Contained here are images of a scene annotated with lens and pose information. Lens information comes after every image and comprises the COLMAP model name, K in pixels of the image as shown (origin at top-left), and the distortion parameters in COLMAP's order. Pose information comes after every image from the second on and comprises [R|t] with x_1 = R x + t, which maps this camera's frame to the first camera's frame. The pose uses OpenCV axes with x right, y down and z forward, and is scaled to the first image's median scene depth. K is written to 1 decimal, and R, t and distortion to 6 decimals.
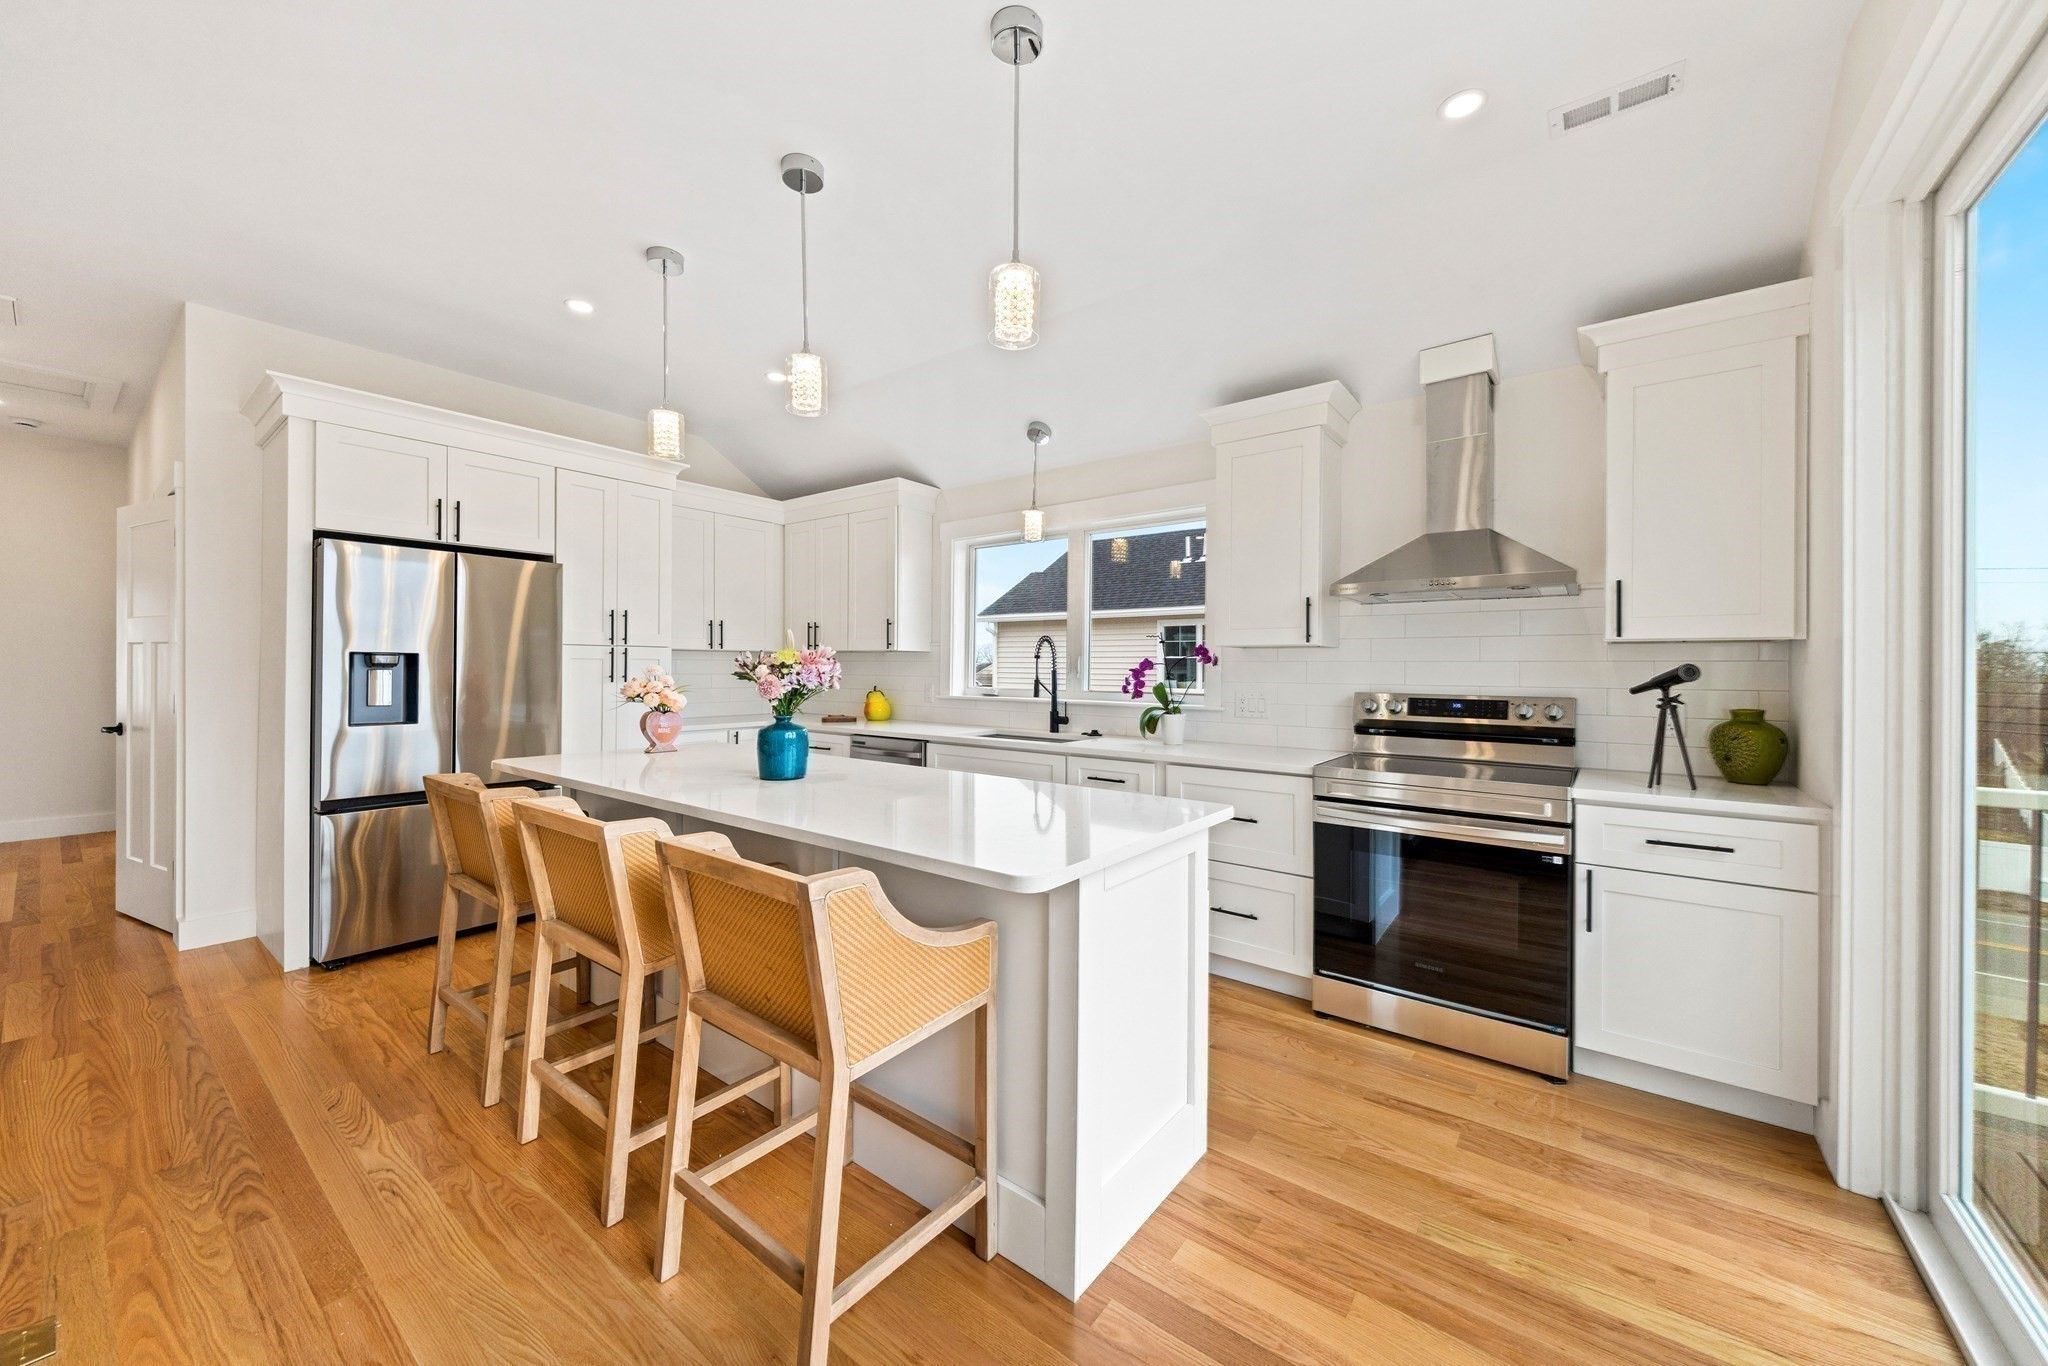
lens RADIAL K [[758.8, 0, 1019.7], [0, 758.8, 673.2], [0, 0, 1]] dist [0.015794, -0.000085]
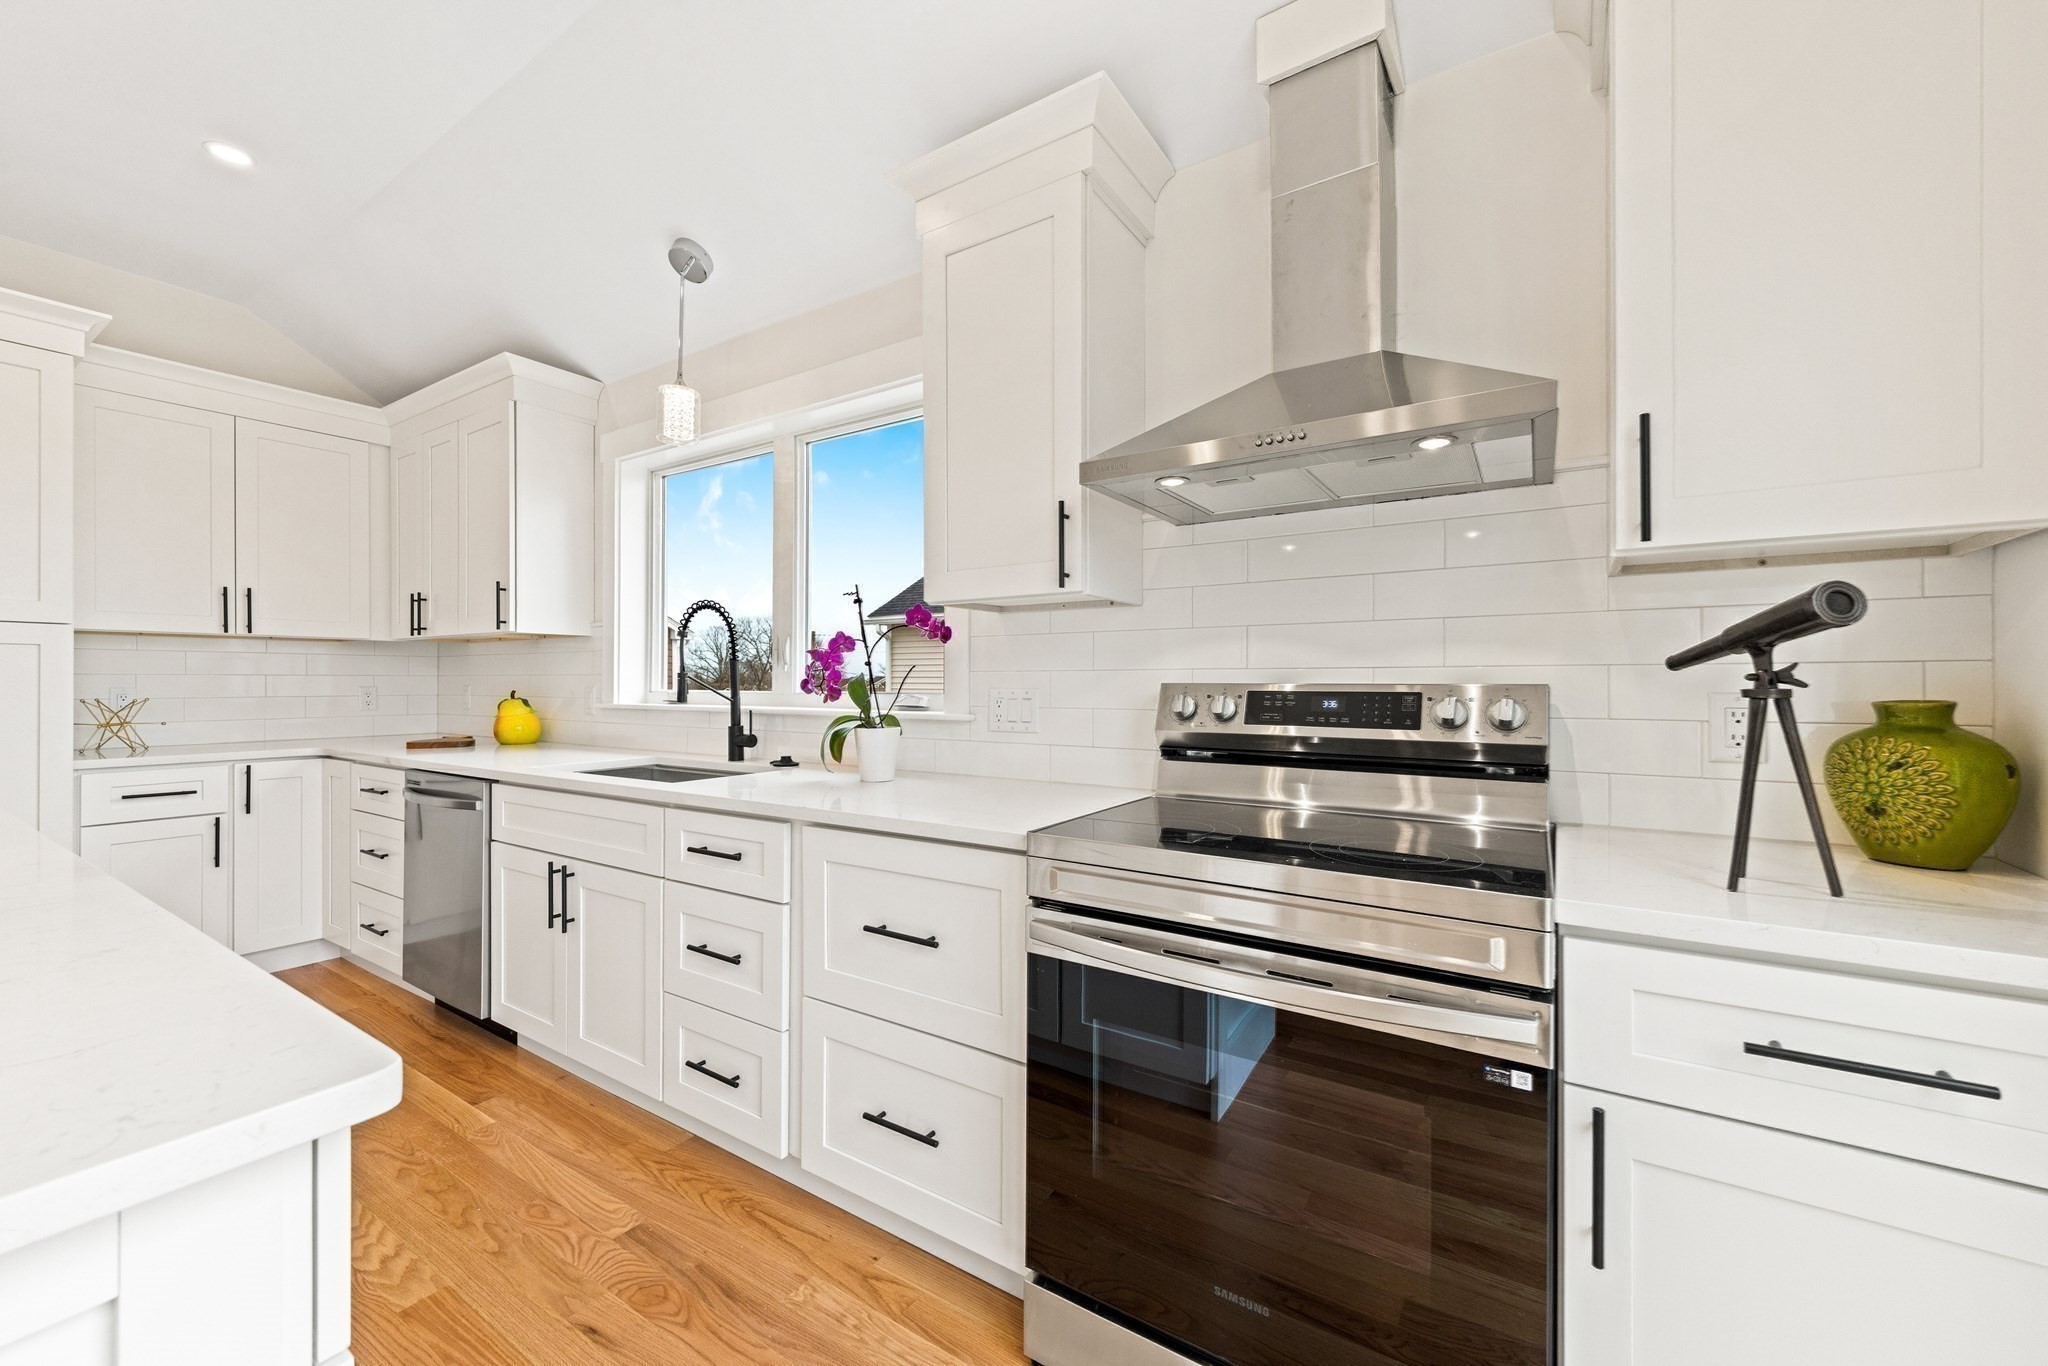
lens RADIAL K [[809.6, 0, 1026.0], [0, 809.6, 687.1], [0, 0, 1]] dist [0.004273, -0.000177]
pose [[0.996771, -0.008234, 0.079878, 0.336606], [0.008142, 0.999966, 0.001481, 0.029512], [-0.079888, -0.000826, 0.996804, 0.488153]]
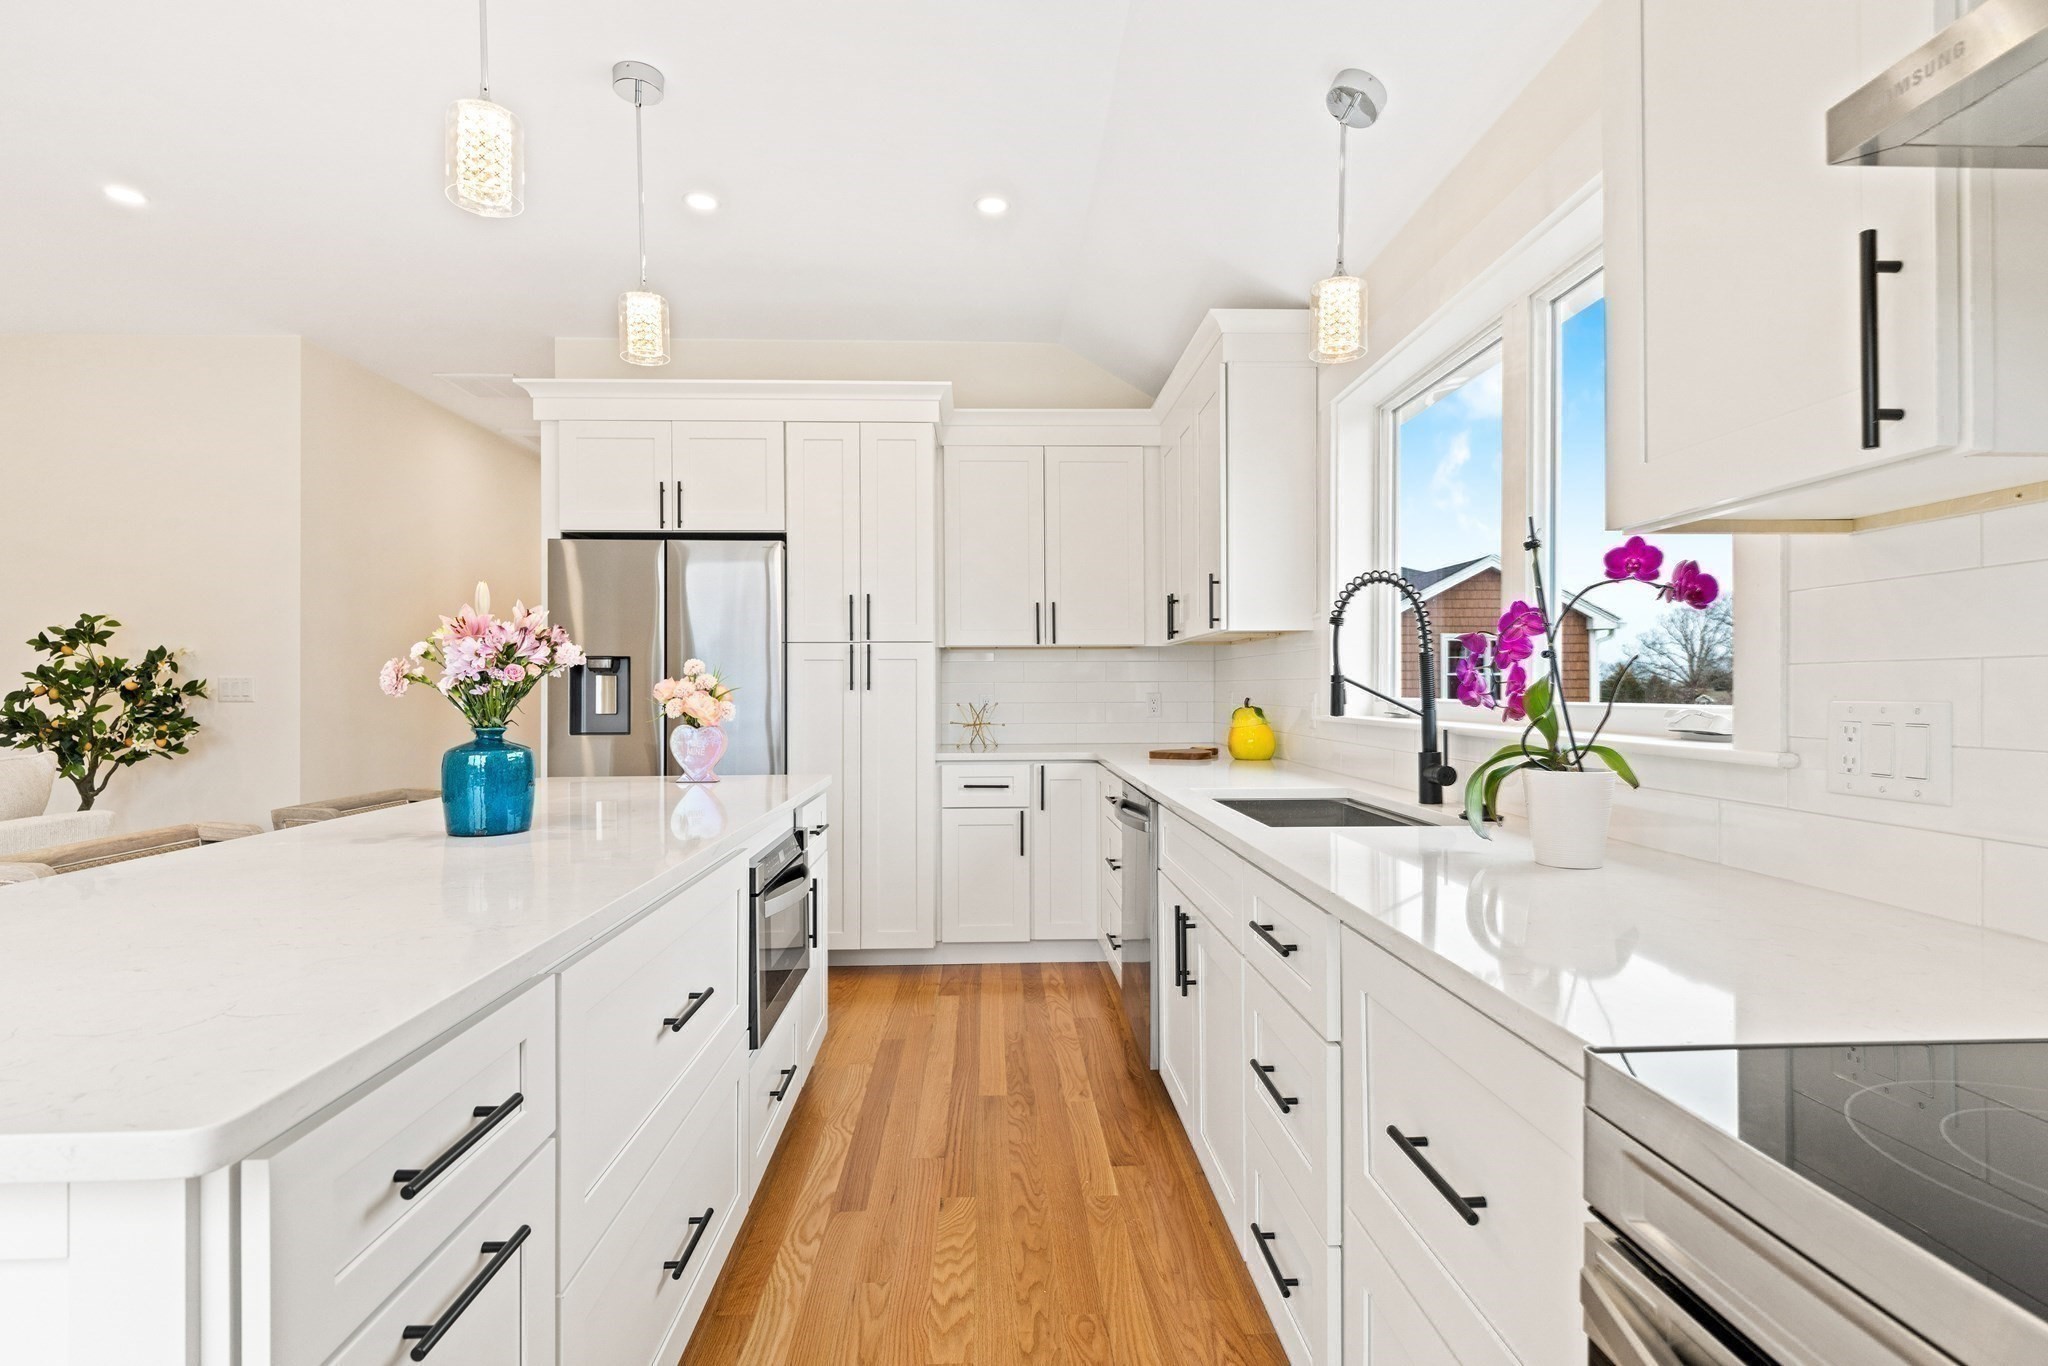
lens RADIAL K [[1003.8, 0, 1018.7], [0, 1003.8, 692.0], [0, 0, 1]] dist [0.012393, -0.001138]
pose [[0.638696, -0.008148, -0.769416, 0.482062], [0.004899, 0.999967, -0.006522, 0.029484], [0.769444, 0.000397, 0.638714, 0.703046]]
